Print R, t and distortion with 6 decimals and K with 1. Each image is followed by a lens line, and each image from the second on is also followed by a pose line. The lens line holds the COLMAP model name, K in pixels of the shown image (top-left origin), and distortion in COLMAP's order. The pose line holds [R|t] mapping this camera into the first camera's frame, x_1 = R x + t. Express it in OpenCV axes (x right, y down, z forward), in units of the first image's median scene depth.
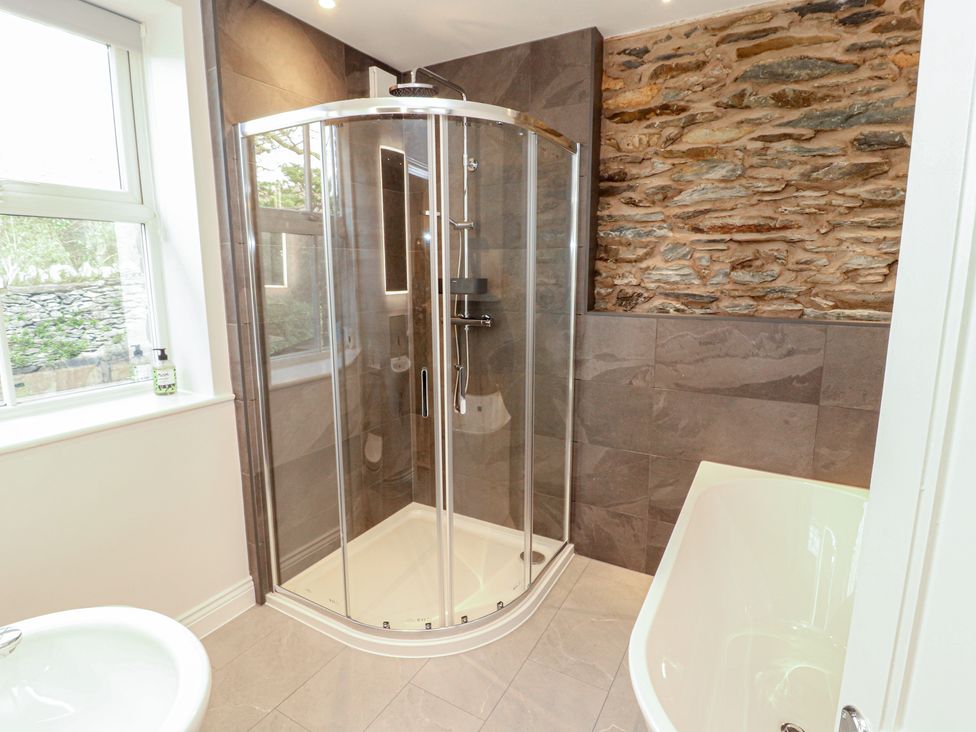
lens RADIAL K [[526.5, 0, 488.0], [0, 526.5, 366.0], [0, 0, 1]] dist [0.000486, -0.015480]
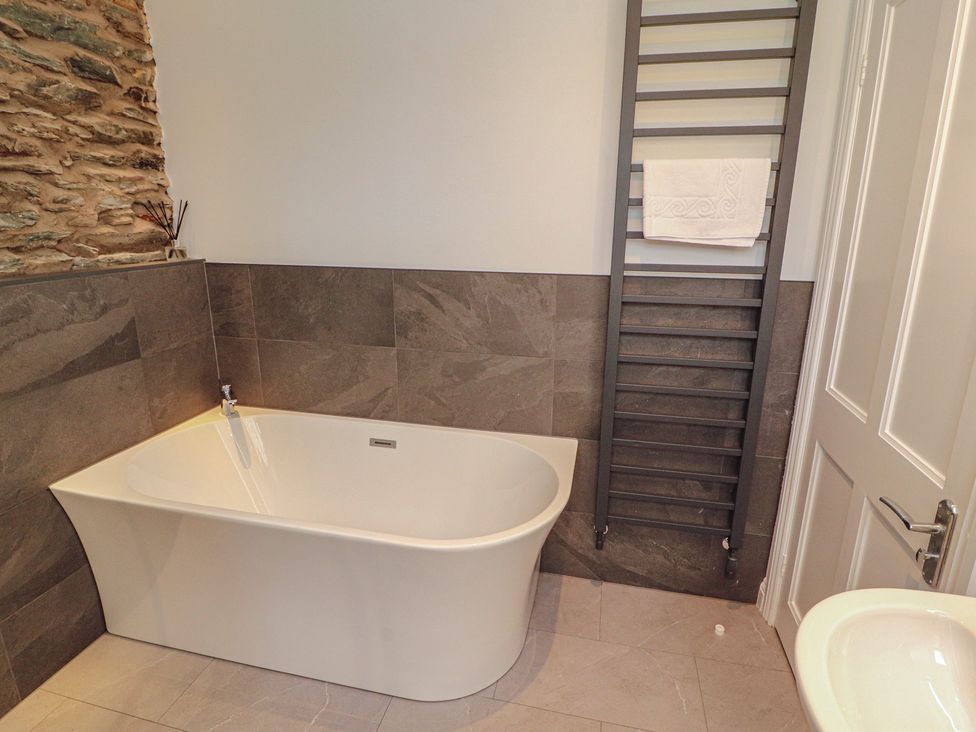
lens RADIAL K [[510.0, 0, 490.6], [0, 510.0, 350.0], [0, 0, 1]] dist [0.004187, -0.013160]
pose [[-0.276133, -0.243530, 0.929754, -0.278734], [0.166692, 0.940571, 0.295871, -0.076235], [-0.946554, 0.236682, -0.219128, 0.447678]]
